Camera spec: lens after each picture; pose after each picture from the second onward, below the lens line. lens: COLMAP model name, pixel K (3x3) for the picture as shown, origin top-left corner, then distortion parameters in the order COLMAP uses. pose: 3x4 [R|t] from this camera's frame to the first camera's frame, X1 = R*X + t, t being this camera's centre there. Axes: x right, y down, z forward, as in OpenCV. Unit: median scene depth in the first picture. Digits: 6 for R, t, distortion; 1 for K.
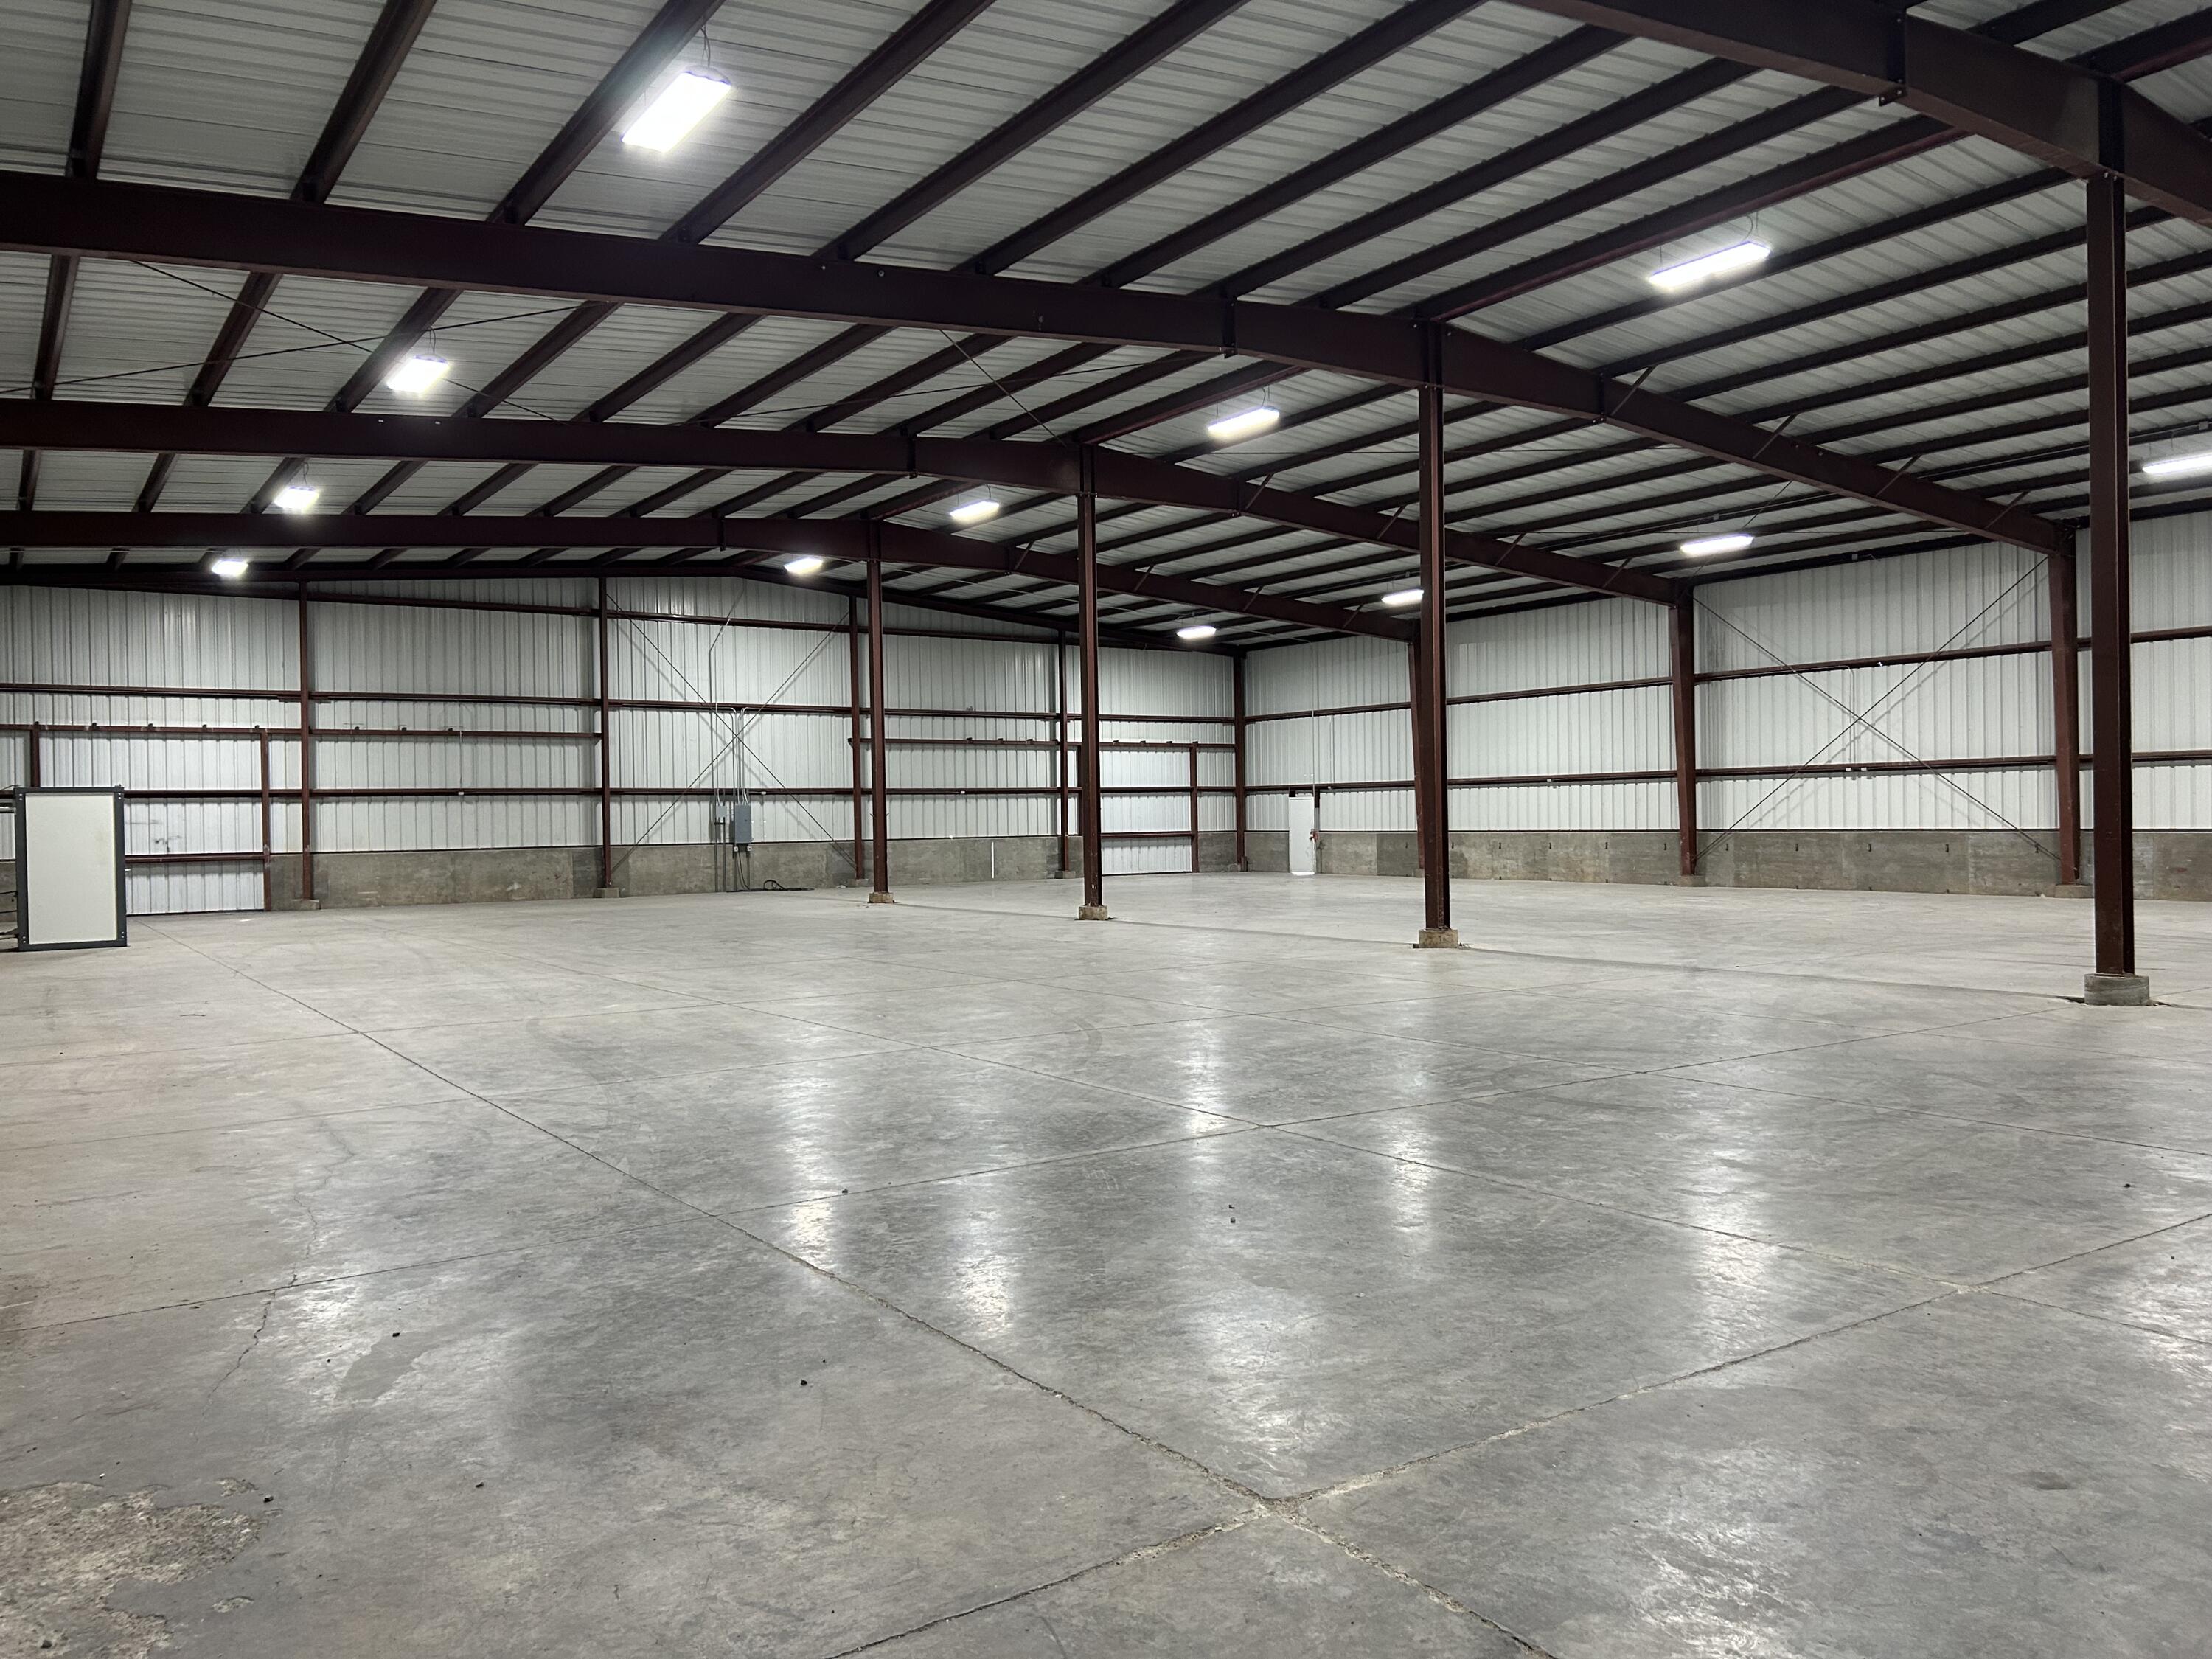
lens RADIAL K [[1681.7, 0, 1130.6], [0, 1681.7, 839.8], [0, 0, 1]] dist [0.065228, -0.063018]
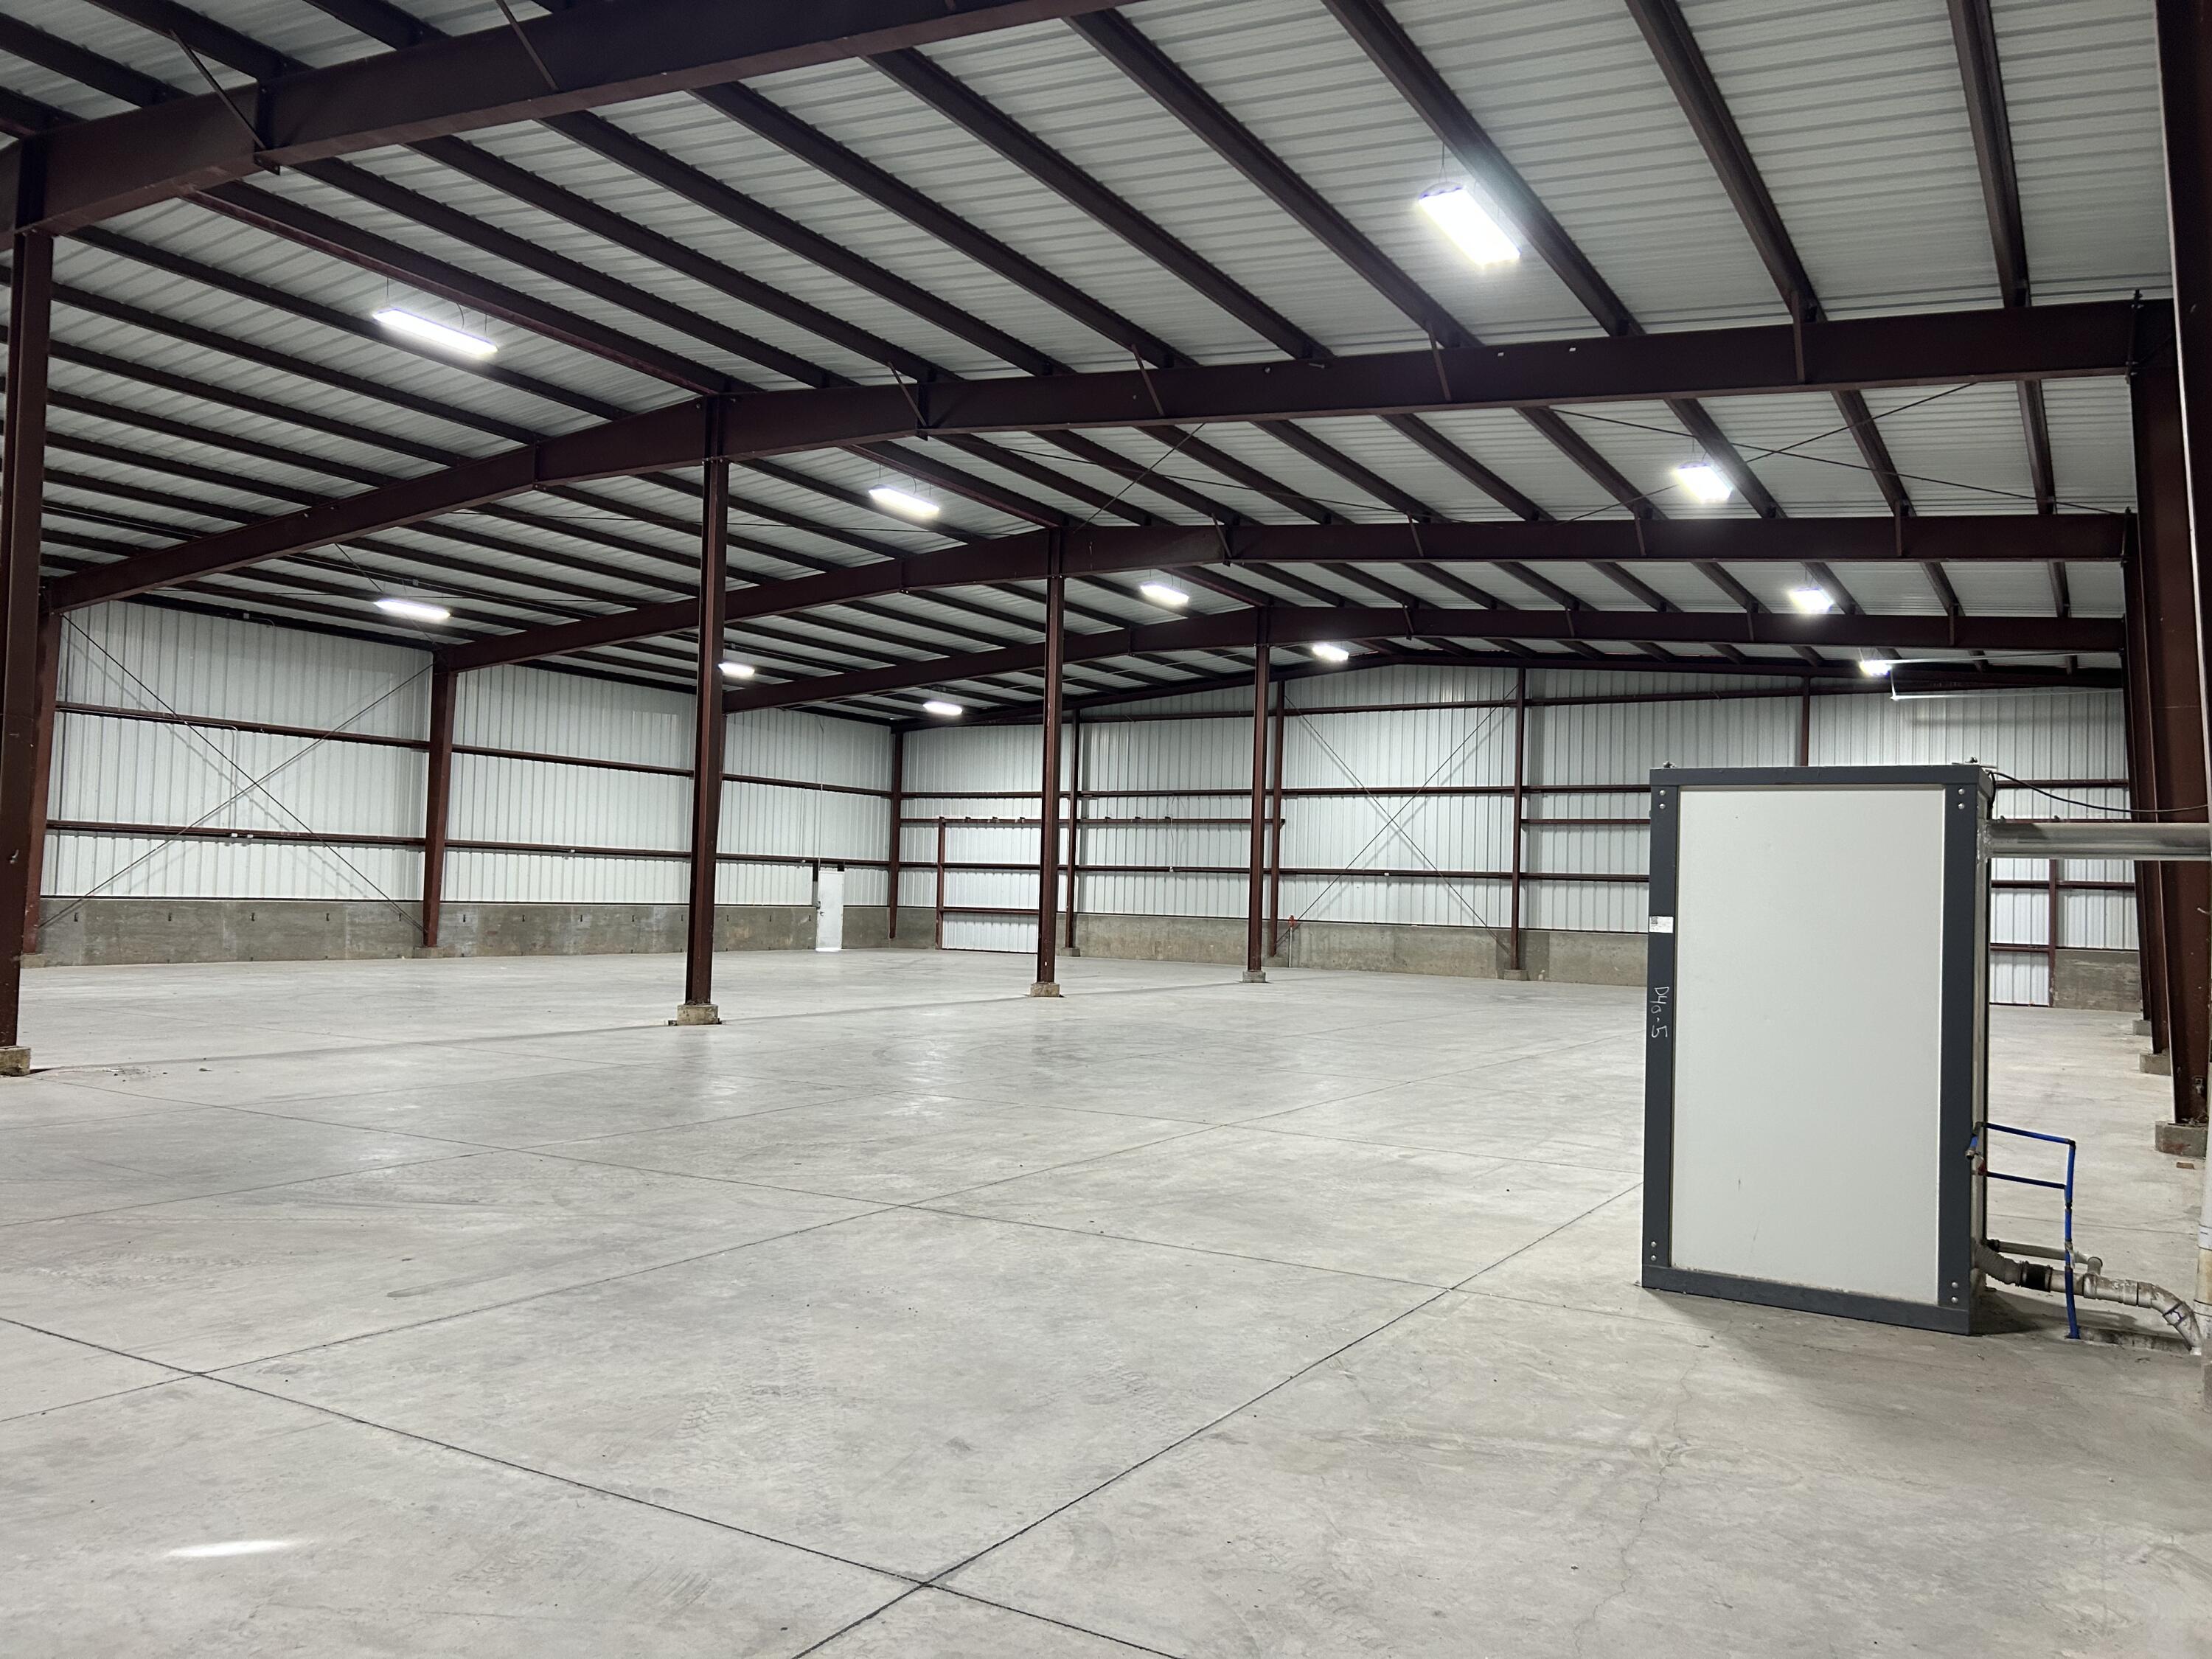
lens RADIAL K [[1681.7, 0, 1111.5], [0, 1681.7, 859.6], [0, 0, 1]] dist [0.065228, -0.063018]
pose [[0.404305, 0.007592, -0.914593, 0.916918], [-0.047156, 0.998809, -0.012555, -0.023650], [0.913408, 0.048205, 0.404181, 0.634266]]
